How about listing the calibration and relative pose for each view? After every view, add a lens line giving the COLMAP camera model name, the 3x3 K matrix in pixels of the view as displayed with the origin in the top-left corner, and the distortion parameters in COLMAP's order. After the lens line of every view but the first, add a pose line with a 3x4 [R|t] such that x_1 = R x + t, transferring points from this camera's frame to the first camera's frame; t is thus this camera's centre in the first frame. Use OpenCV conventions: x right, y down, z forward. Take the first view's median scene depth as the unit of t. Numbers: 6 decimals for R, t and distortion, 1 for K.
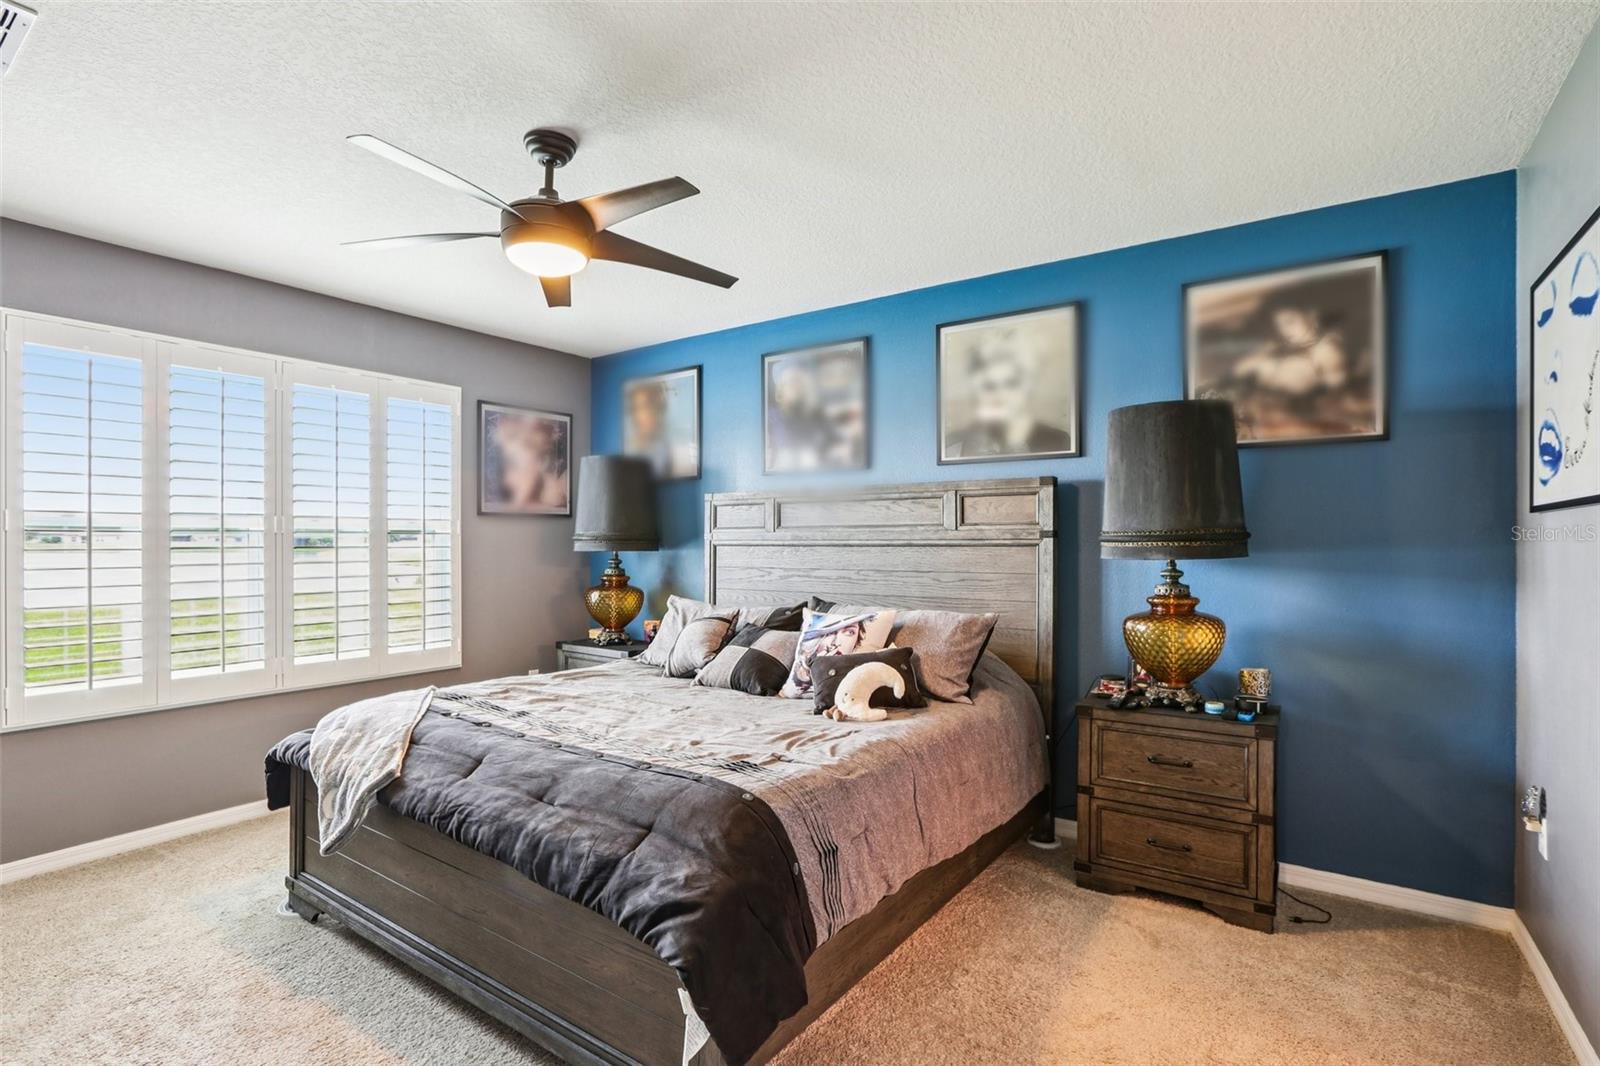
lens RADIAL K [[737.9, 0, 799.0], [0, 737.9, 550.5], [0, 0, 1]] dist [-0.032156, 0.006703]
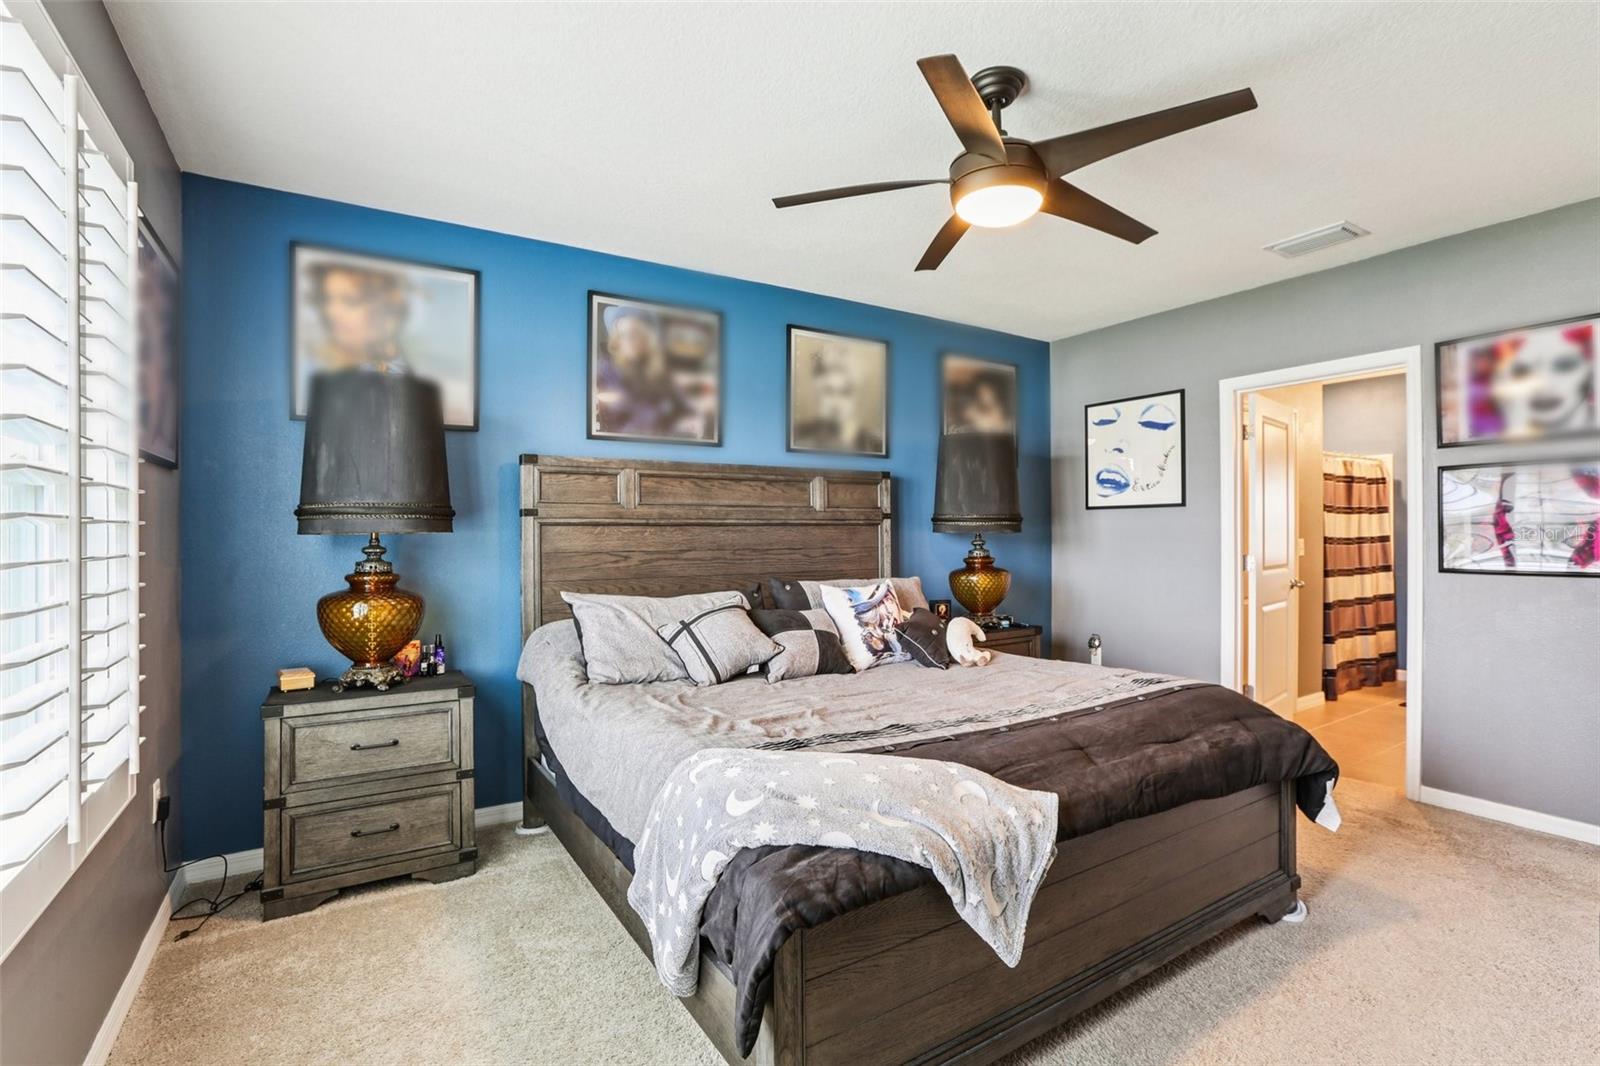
lens RADIAL K [[737.9, 0, 791.5], [0, 737.9, 520.4], [0, 0, 1]] dist [-0.032156, 0.006703]
pose [[0.415728, 0.003443, 0.909482, -0.747019], [0.002388, 0.999985, -0.004877, -0.007364], [-0.909486, 0.004199, 0.415714, 0.497336]]
